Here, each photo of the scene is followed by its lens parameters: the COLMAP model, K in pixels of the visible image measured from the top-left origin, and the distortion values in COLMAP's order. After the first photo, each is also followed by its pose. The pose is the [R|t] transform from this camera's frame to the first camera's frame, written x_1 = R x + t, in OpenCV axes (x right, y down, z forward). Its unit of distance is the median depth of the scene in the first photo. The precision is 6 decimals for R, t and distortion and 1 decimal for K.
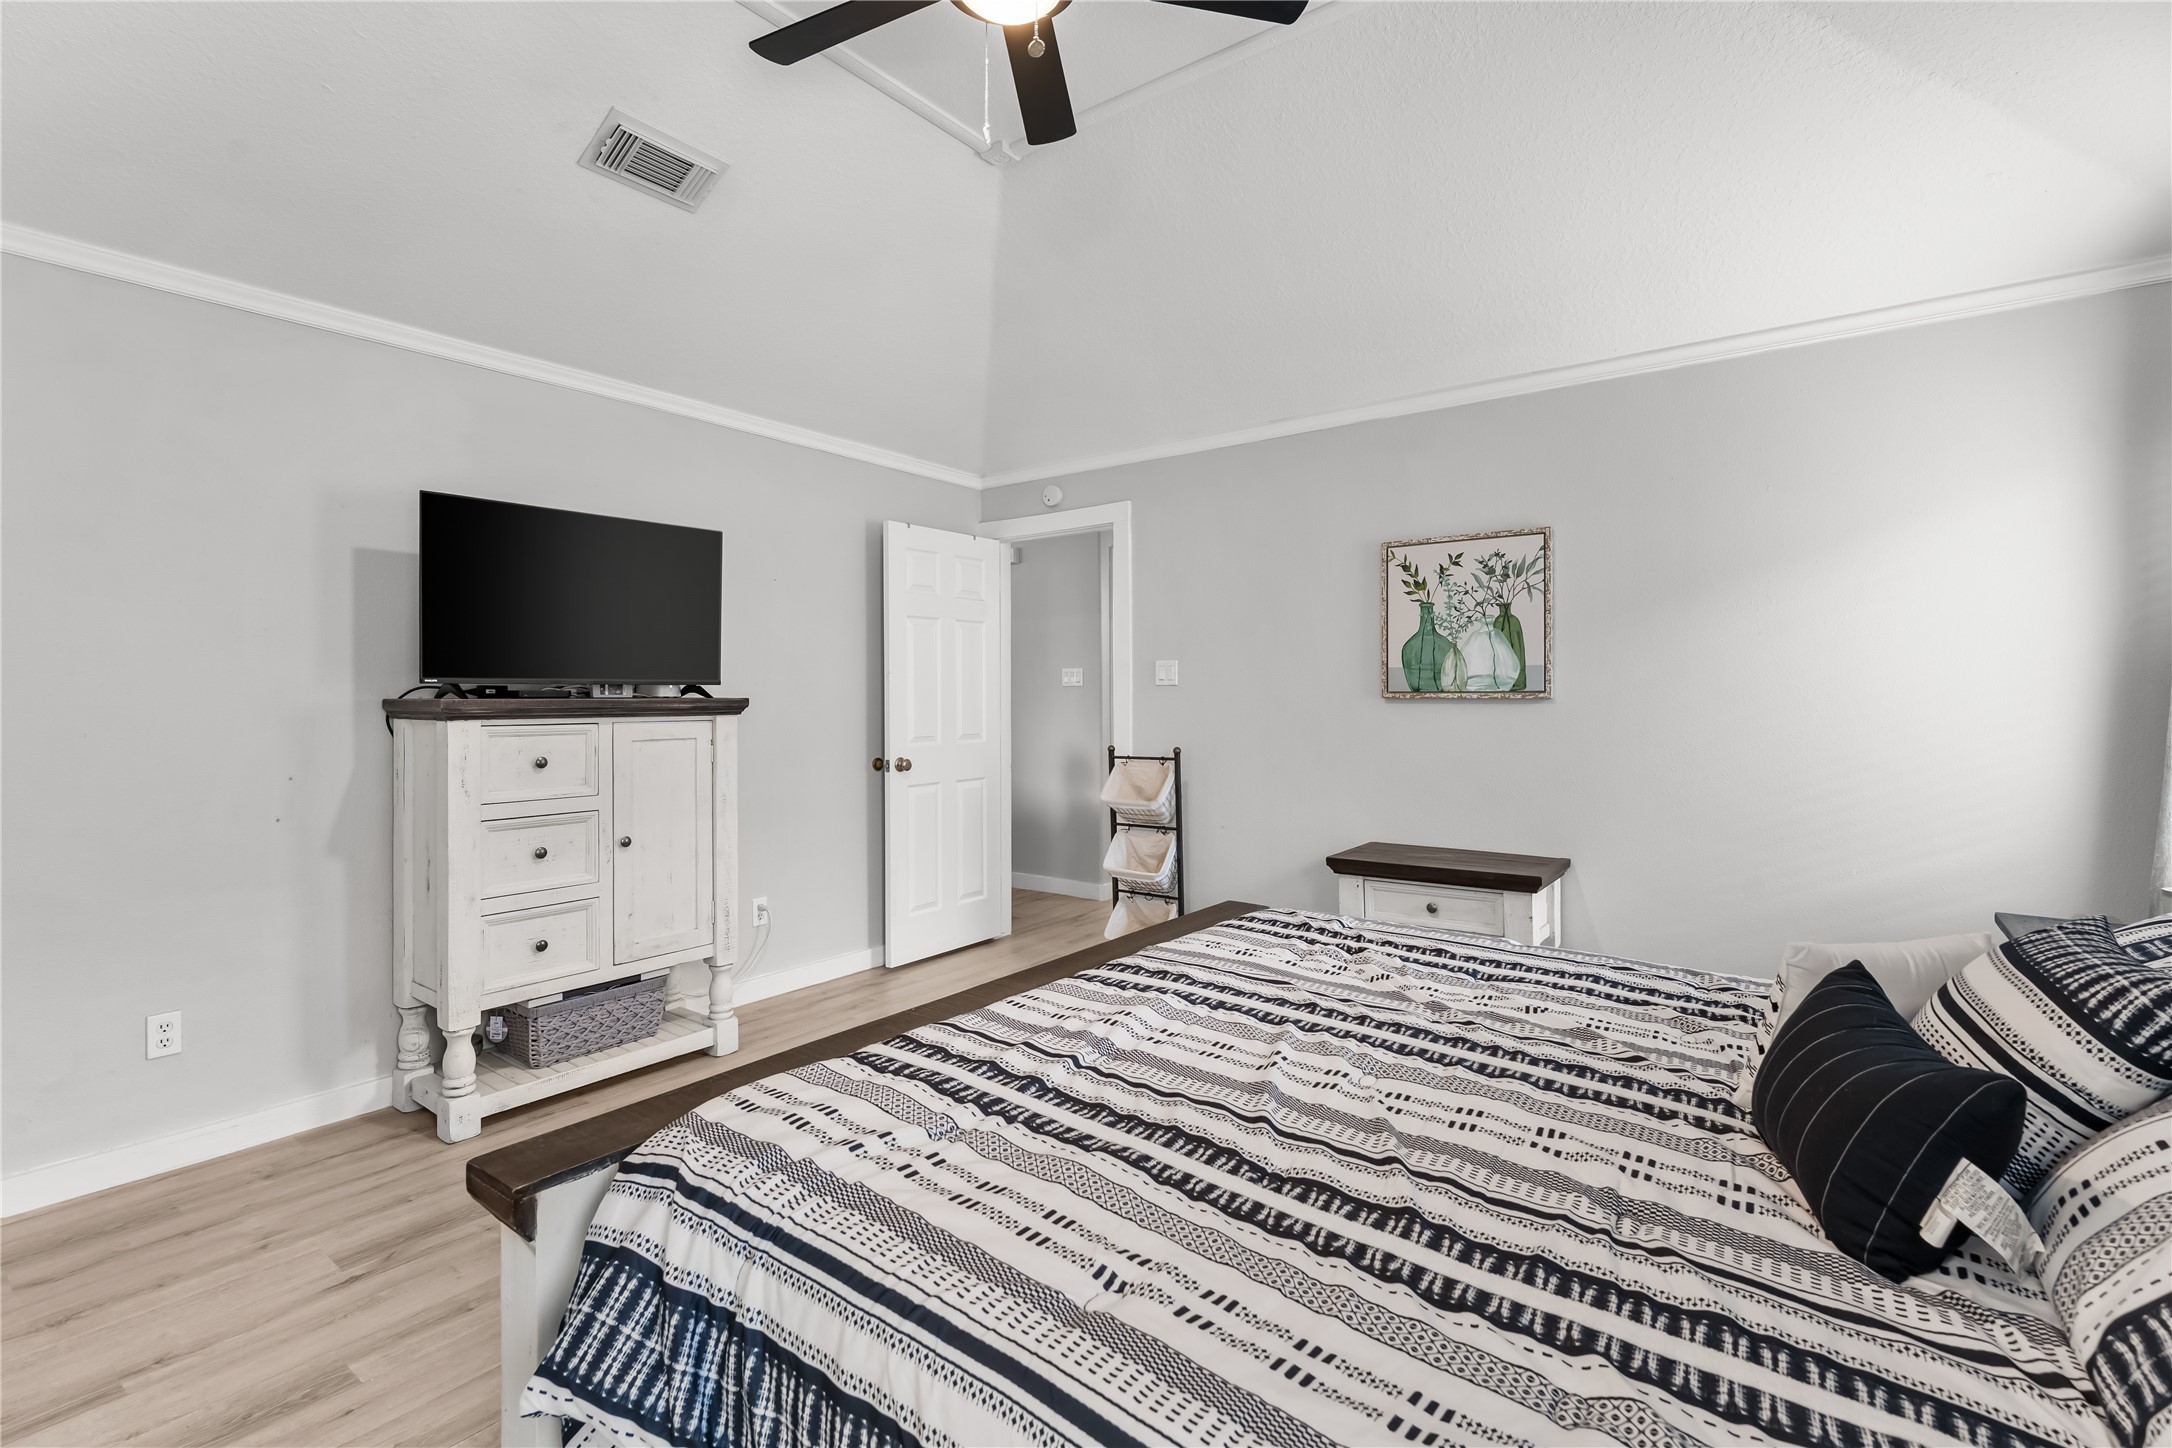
lens RADIAL K [[981.9, 0, 1091.0], [0, 981.9, 691.2], [0, 0, 1]] dist [-0.001328, -0.000348]
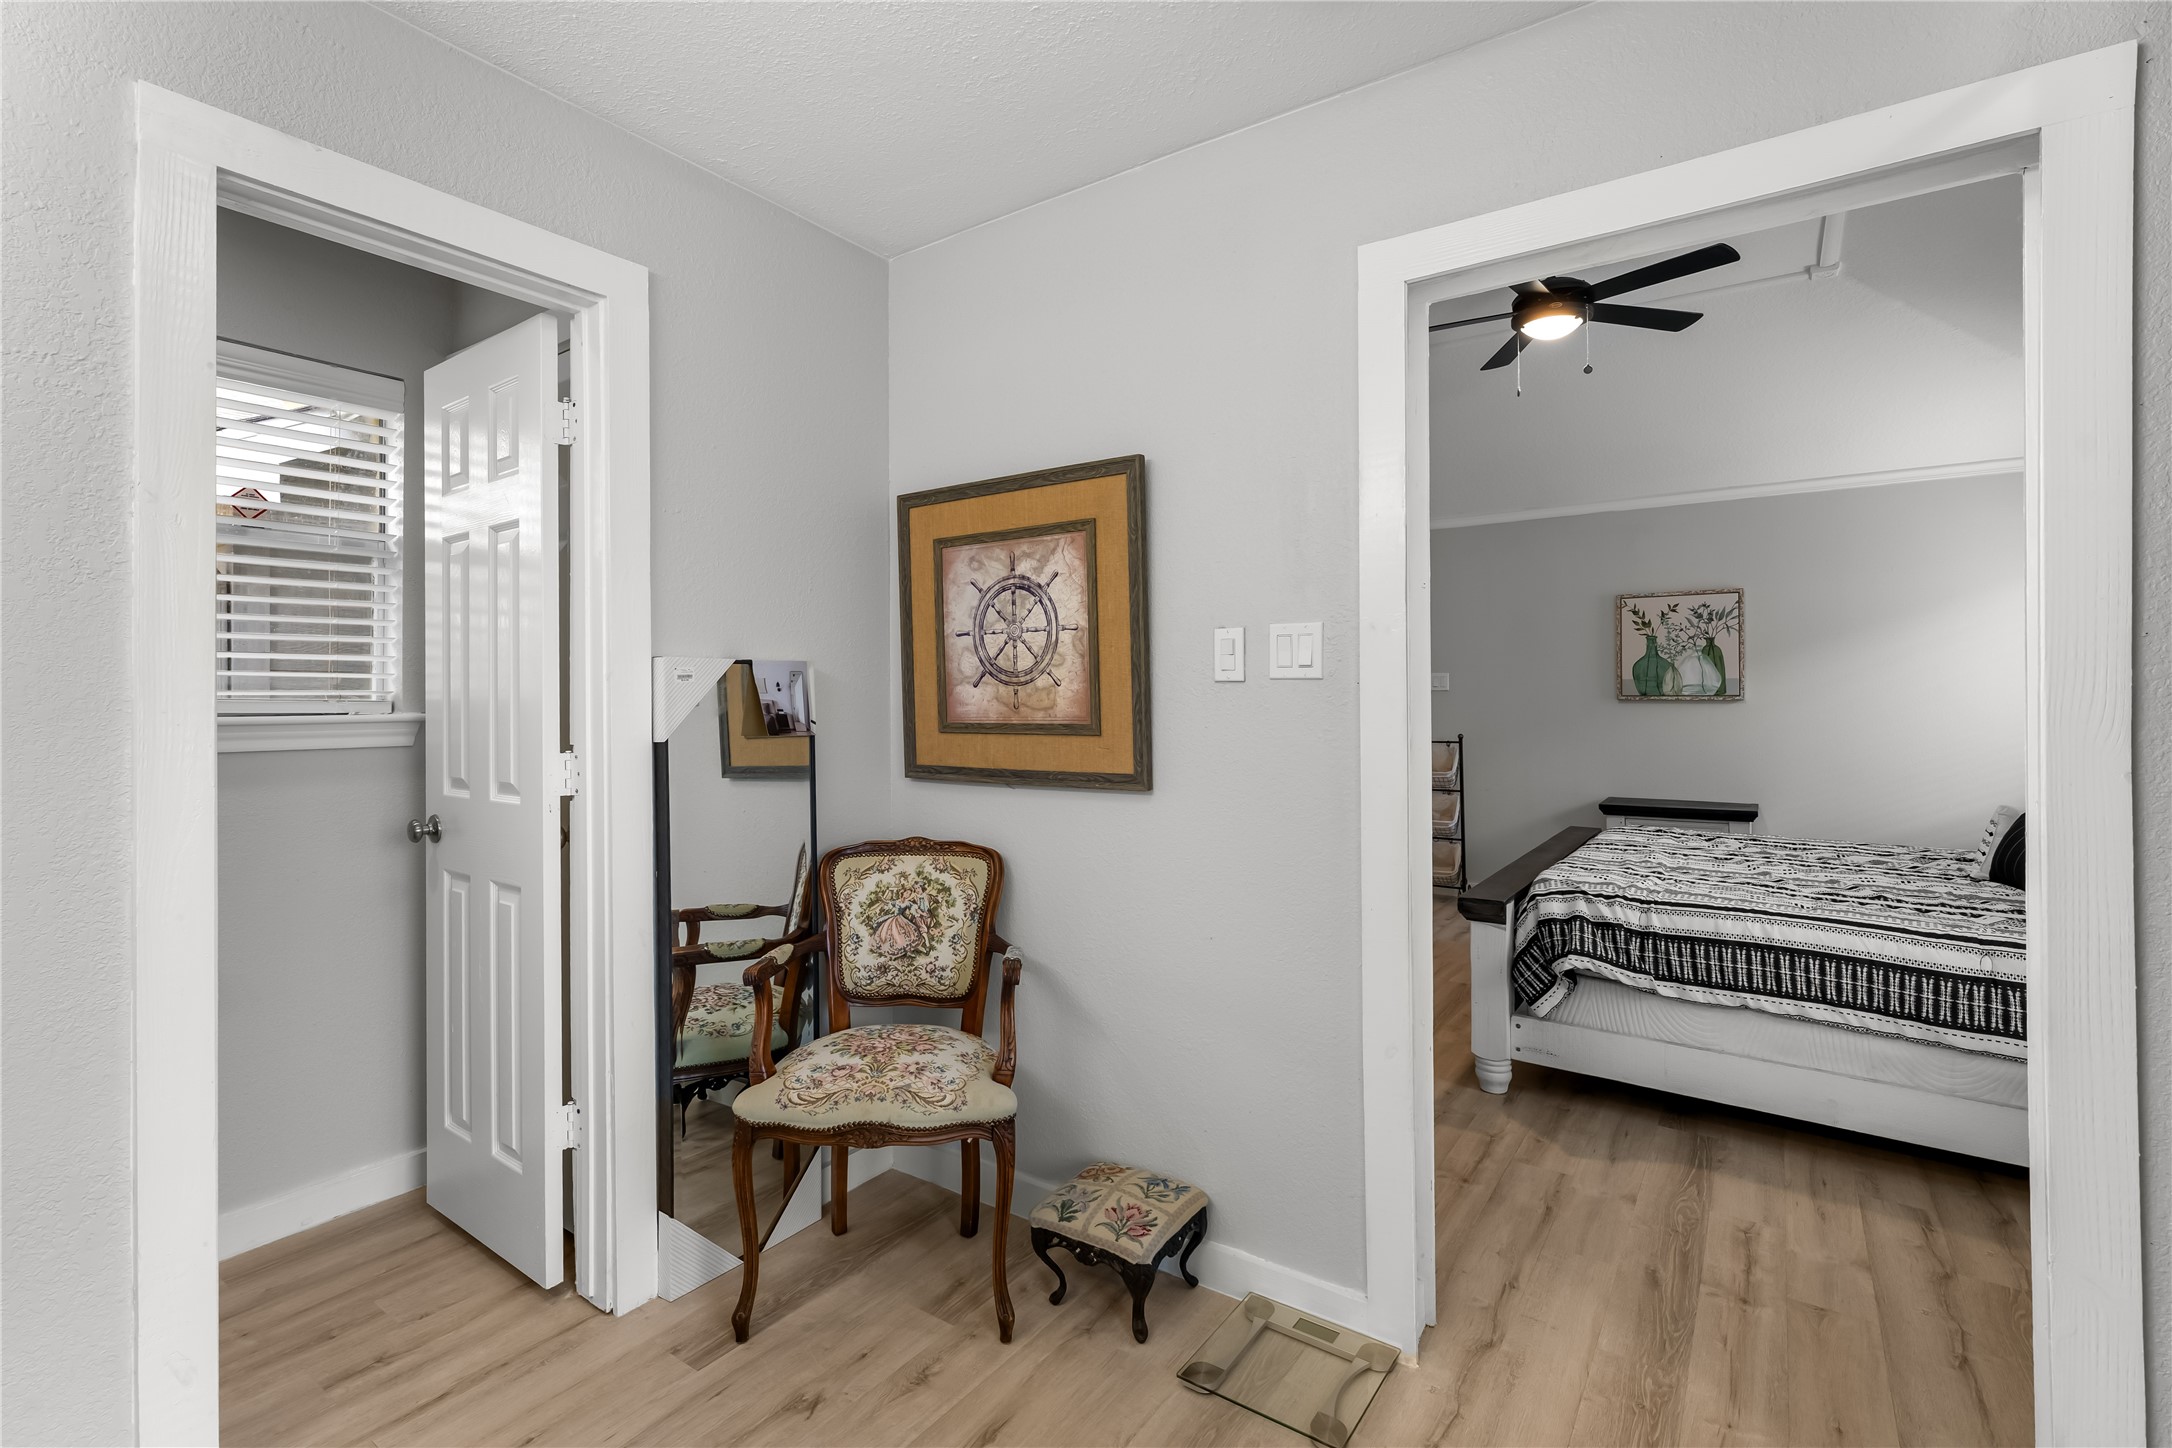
lens RADIAL K [[981.9, 0, 1074.1], [0, 981.9, 684.5], [0, 0, 1]] dist [-0.001328, -0.000348]
pose [[0.999806, 0.001620, 0.019653, -0.585377], [-0.001472, 0.999971, -0.007531, -0.003832], [-0.019665, 0.007500, 0.999778, -0.493841]]
